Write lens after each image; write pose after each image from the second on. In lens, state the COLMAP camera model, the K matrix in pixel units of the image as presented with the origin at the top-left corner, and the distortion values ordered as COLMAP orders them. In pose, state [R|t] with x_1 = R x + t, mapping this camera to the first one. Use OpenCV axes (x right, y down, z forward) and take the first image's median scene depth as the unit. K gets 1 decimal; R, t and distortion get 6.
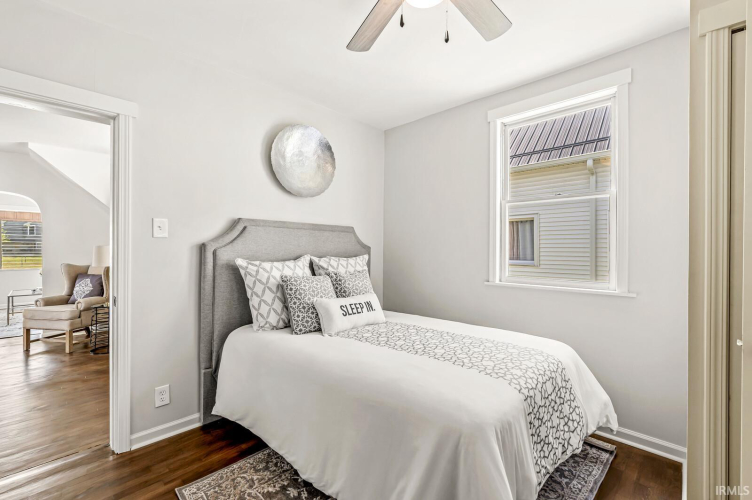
lens RADIAL K [[326.1, 0, 374.4], [0, 326.1, 248.4], [0, 0, 1]] dist [-0.003545, -0.000036]
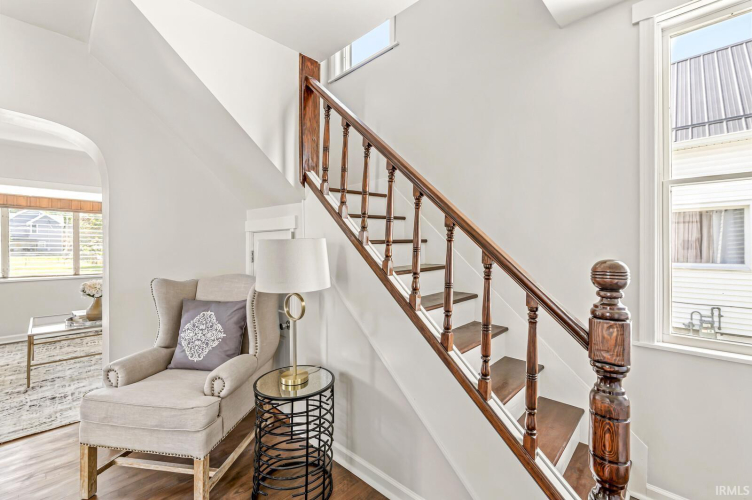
lens RADIAL K [[326.1, 0, 377.7], [0, 326.1, 249.8], [0, 0, 1]] dist [-0.003545, -0.000036]
pose [[0.999944, 0.000066, 0.010536, -0.650859], [-0.000116, 0.999989, 0.004770, 0.004016], [-0.010536, -0.004771, 0.999933, 0.539758]]
